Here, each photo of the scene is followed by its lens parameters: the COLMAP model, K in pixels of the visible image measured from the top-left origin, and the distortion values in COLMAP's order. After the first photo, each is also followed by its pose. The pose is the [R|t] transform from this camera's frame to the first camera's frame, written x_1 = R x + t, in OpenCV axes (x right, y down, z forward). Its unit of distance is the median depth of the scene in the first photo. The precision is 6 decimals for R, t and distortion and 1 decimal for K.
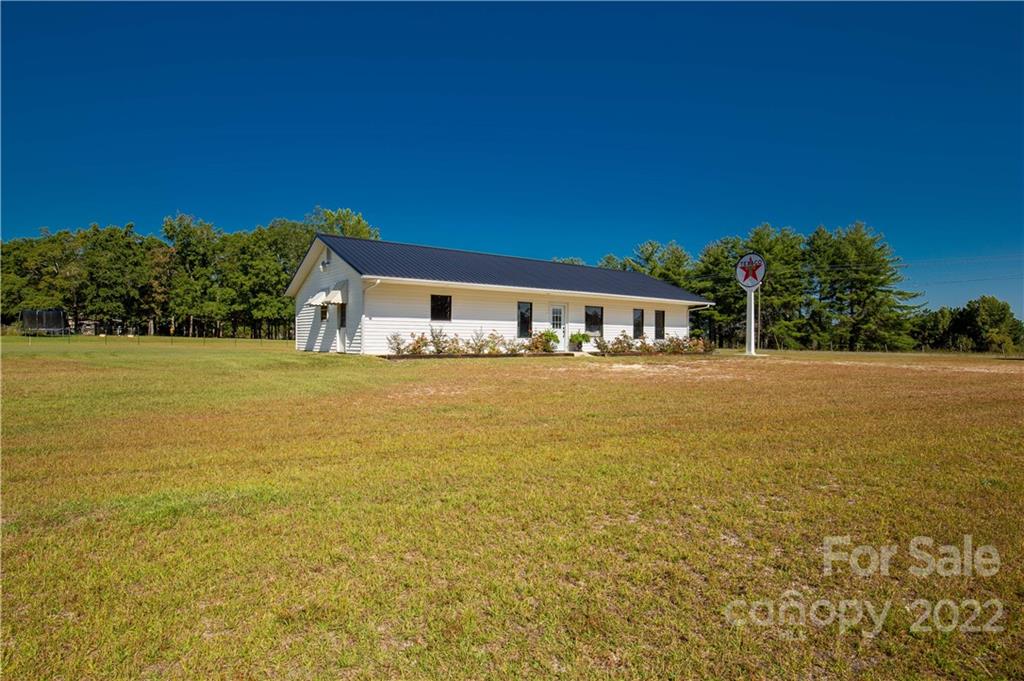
lens RADIAL K [[525.0, 0, 504.1], [0, 525.0, 340.3], [0, 0, 1]] dist [-0.025894, -0.003578]
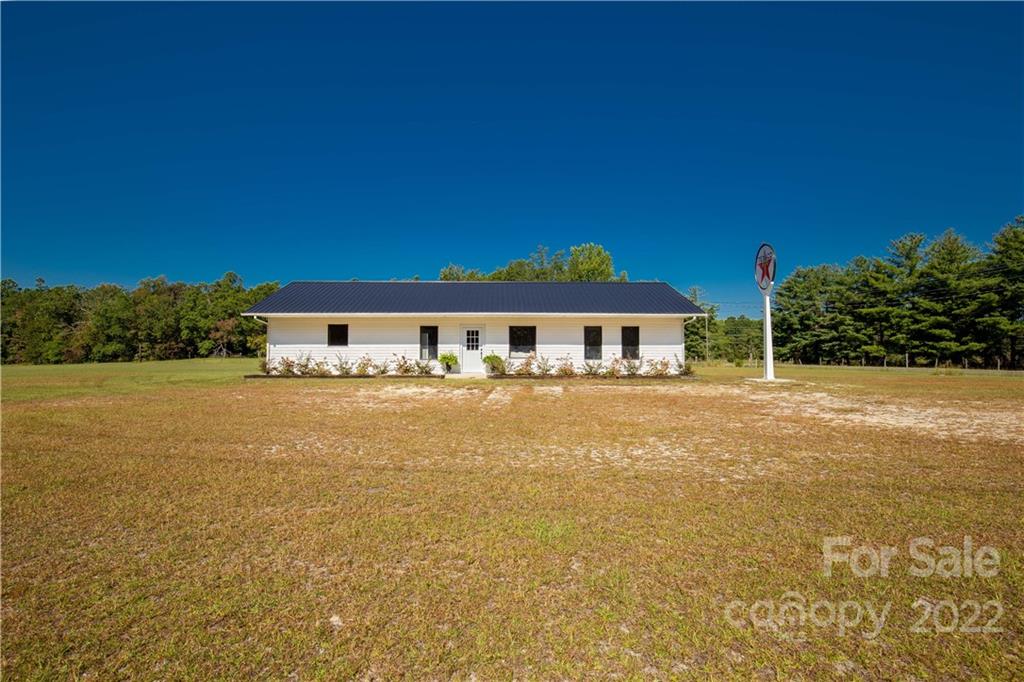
lens RADIAL K [[474.1, 0, 517.0], [0, 474.1, 350.2], [0, 0, 1]] dist [-0.028194, 0.002723]
pose [[0.824213, -0.015010, -0.566081, 0.251666], [0.005236, 0.999808, -0.018887, -0.001732], [0.566256, 0.012604, 0.824133, 0.110391]]
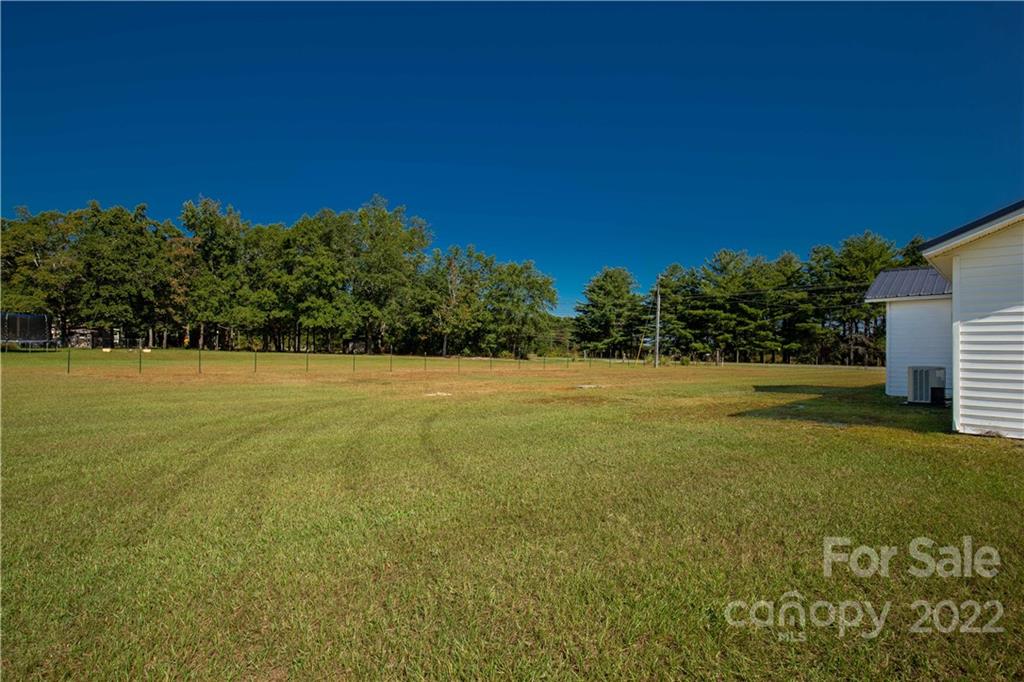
lens RADIAL K [[474.1, 0, 512.3], [0, 474.1, 335.4], [0, 0, 1]] dist [-0.028194, 0.002723]
pose [[0.995863, 0.006147, 0.090660, -0.245689], [-0.003584, 0.999590, -0.028412, -0.011523], [-0.090798, 0.027970, 0.995477, 0.273411]]
